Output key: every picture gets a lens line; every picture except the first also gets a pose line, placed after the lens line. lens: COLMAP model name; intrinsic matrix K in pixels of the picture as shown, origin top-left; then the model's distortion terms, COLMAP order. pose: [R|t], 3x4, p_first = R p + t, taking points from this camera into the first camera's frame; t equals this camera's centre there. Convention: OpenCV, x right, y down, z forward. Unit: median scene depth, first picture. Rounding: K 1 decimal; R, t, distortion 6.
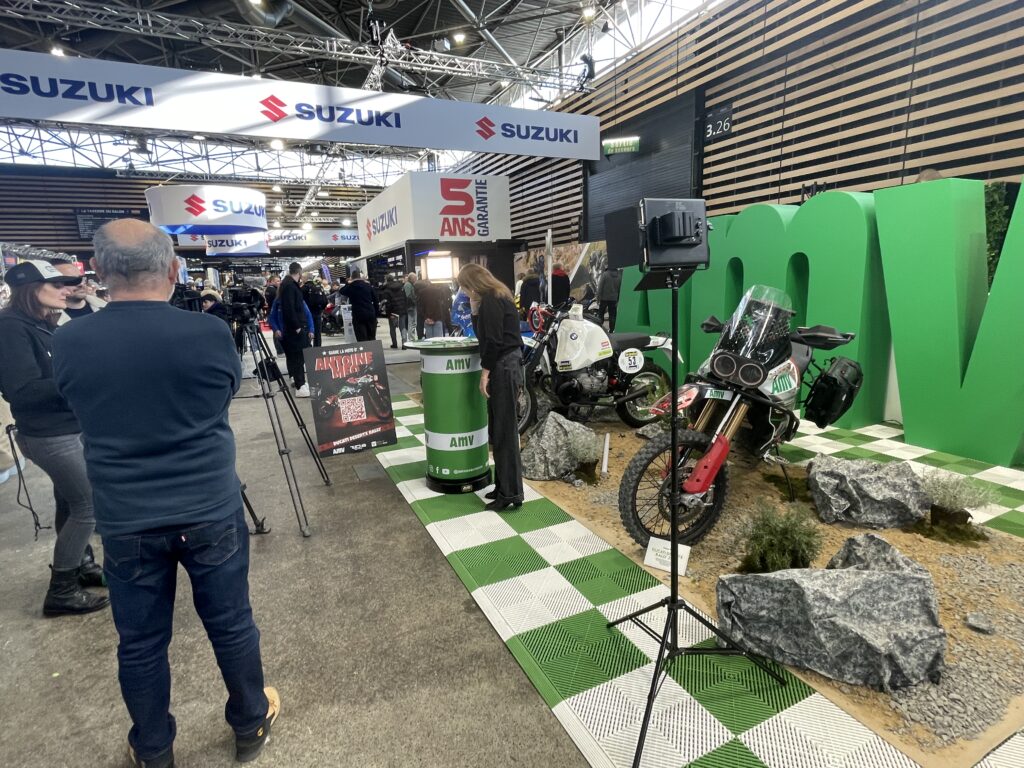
lens RADIAL K [[525.9, 0, 510.2], [0, 525.9, 379.2], [0, 0, 1]] dist [0.002643, -0.000255]
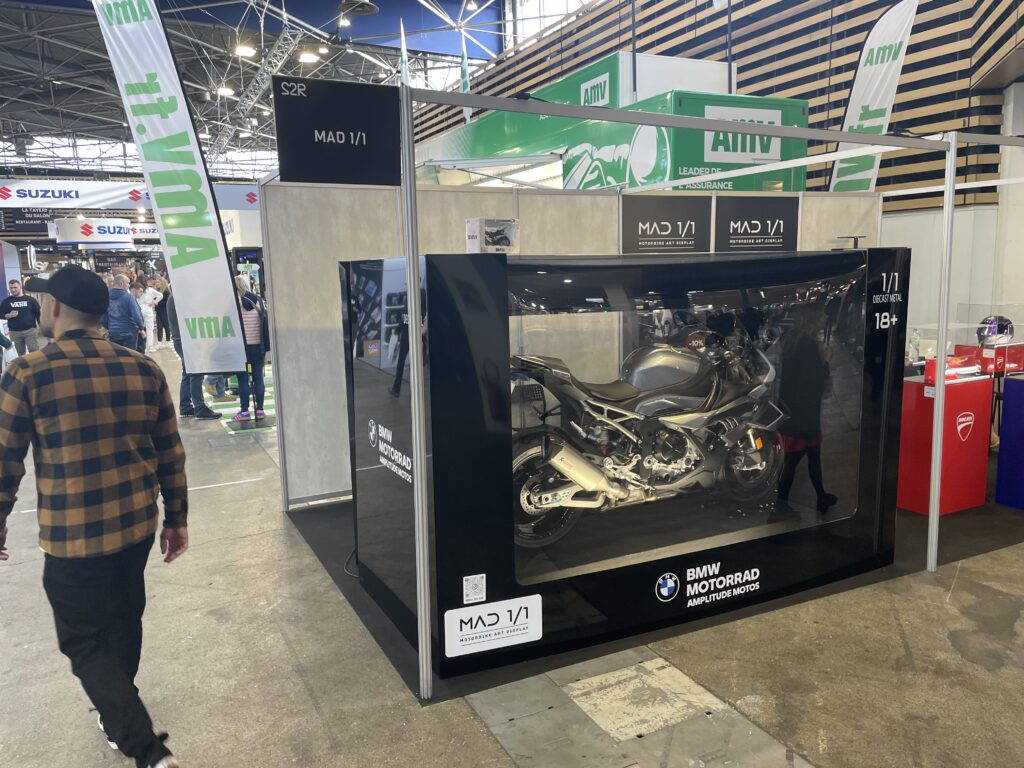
lens RADIAL K [[785.3, 0, 512.0], [0, 785.3, 384.0], [0, 0, 1]] dist [0.098681, -0.135695]
pose [[0.999464, 0.019553, 0.026270, 1.123226], [-0.018093, 0.998339, -0.054690, 0.432095], [-0.027296, 0.054186, 0.998158, -2.449960]]
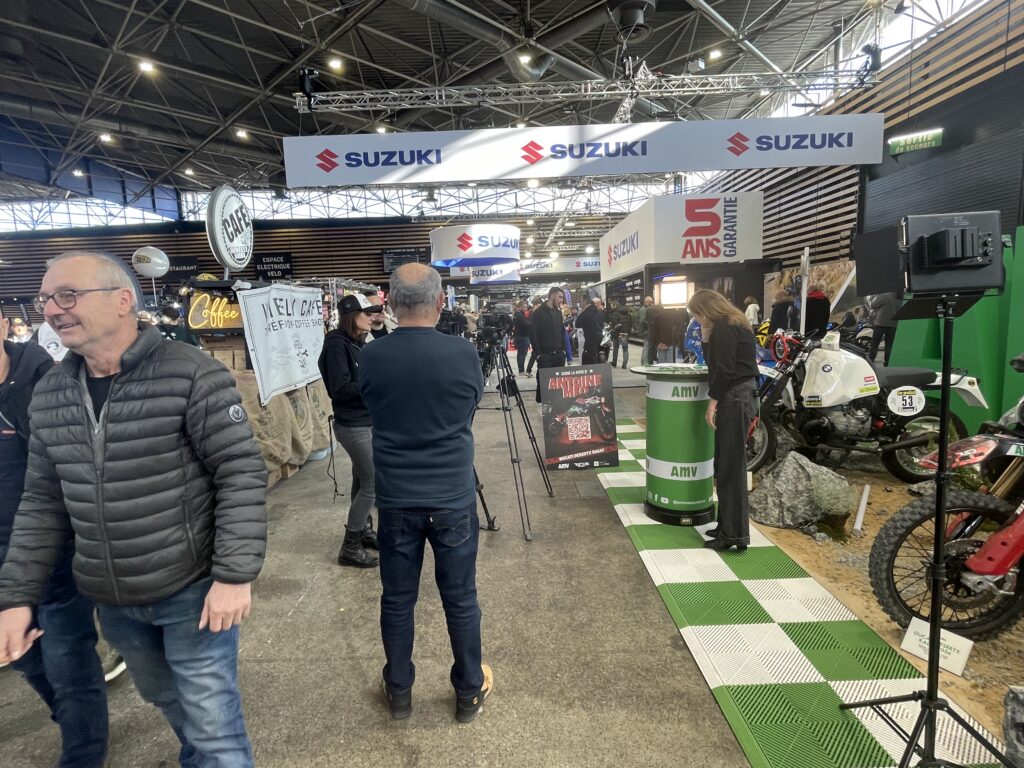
lens RADIAL K [[525.9, 0, 510.2], [0, 525.9, 379.2], [0, 0, 1]] dist [0.002643, -0.000255]
pose [[0.905608, 0.053771, -0.420694, 0.013446], [-0.072239, 0.996992, -0.028075, -0.000790], [0.417919, 0.055816, 0.906768, -0.016362]]
